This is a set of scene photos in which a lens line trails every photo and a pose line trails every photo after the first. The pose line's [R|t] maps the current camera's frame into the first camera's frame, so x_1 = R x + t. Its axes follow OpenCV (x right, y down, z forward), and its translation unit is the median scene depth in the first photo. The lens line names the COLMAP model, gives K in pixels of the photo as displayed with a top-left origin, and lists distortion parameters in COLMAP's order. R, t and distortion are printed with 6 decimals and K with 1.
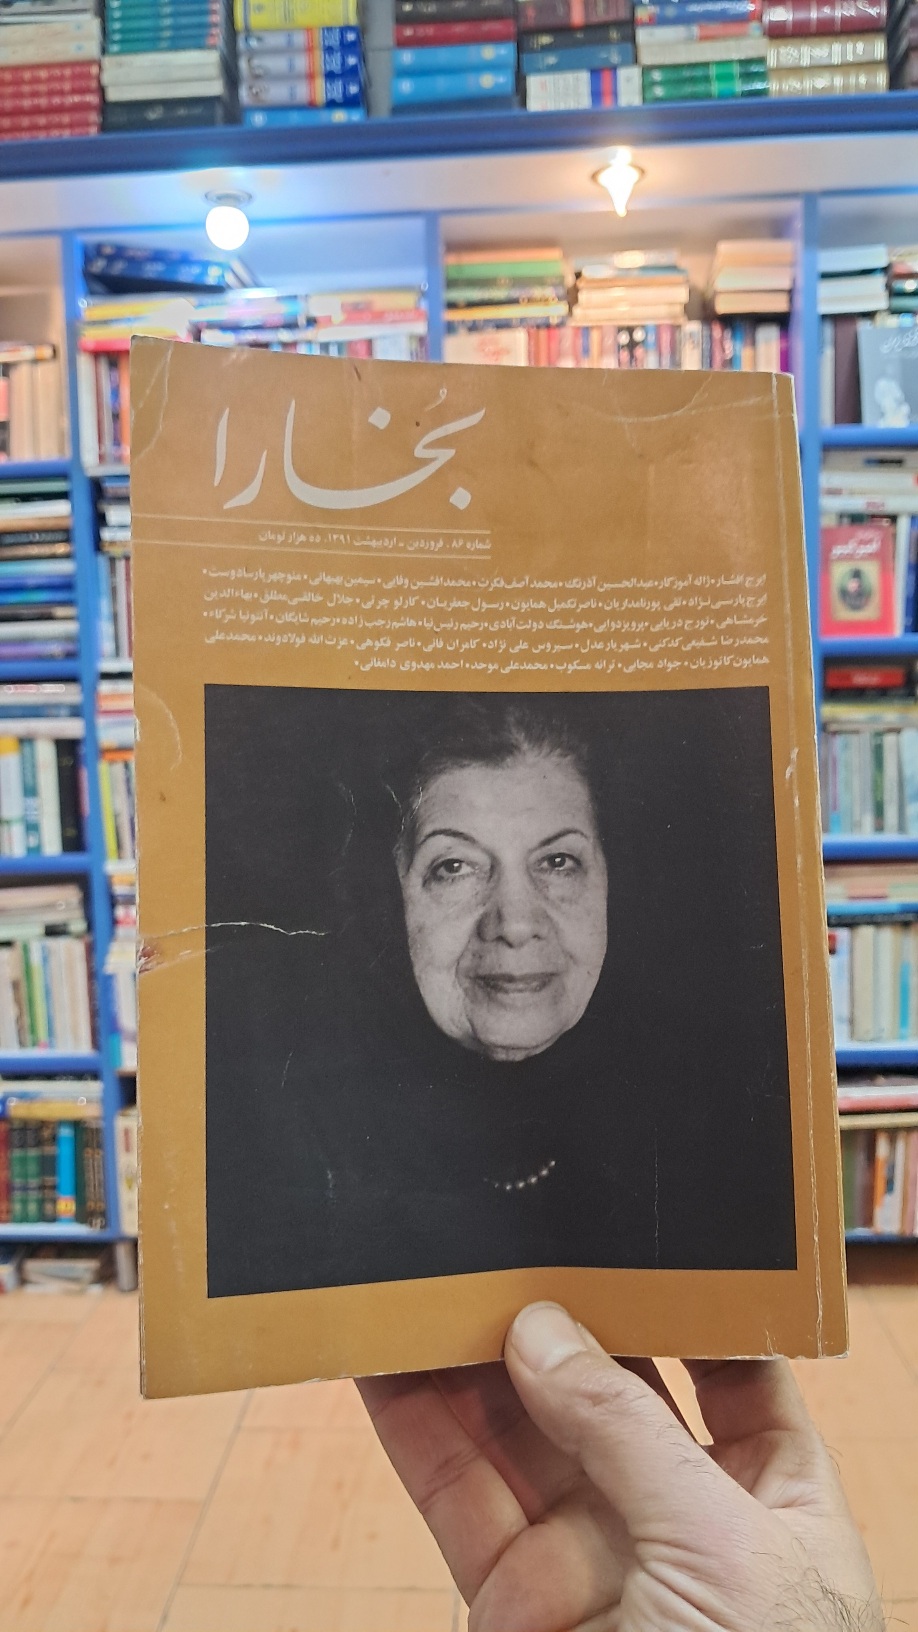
lens RADIAL K [[1281.6, 0, 444.1], [0, 1281.6, 826.4], [0, 0, 1]] dist [-0.003172, -0.045942]
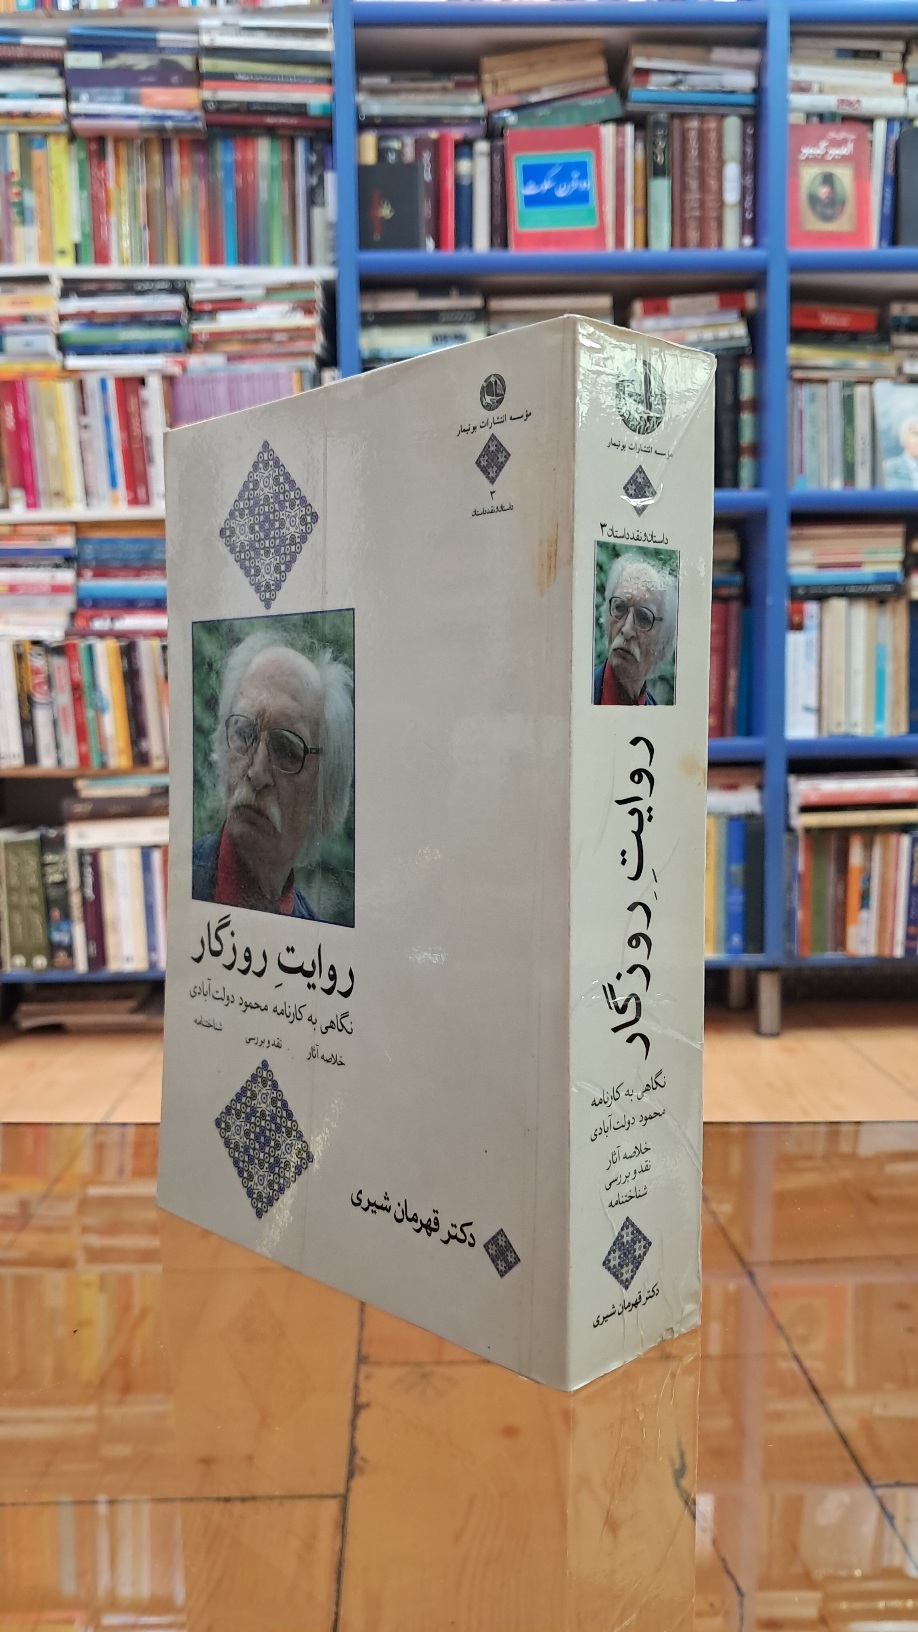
lens RADIAL K [[1244.4, 0, 452.7], [0, 1244.4, 804.4], [0, 0, 1]] dist [0.004054, -0.039811]
pose [[0.996510, 0.001175, 0.083463, 0.001025], [-0.000555, 0.999972, -0.007445, 0.223897], [-0.083470, 0.007372, 0.996483, 0.186550]]
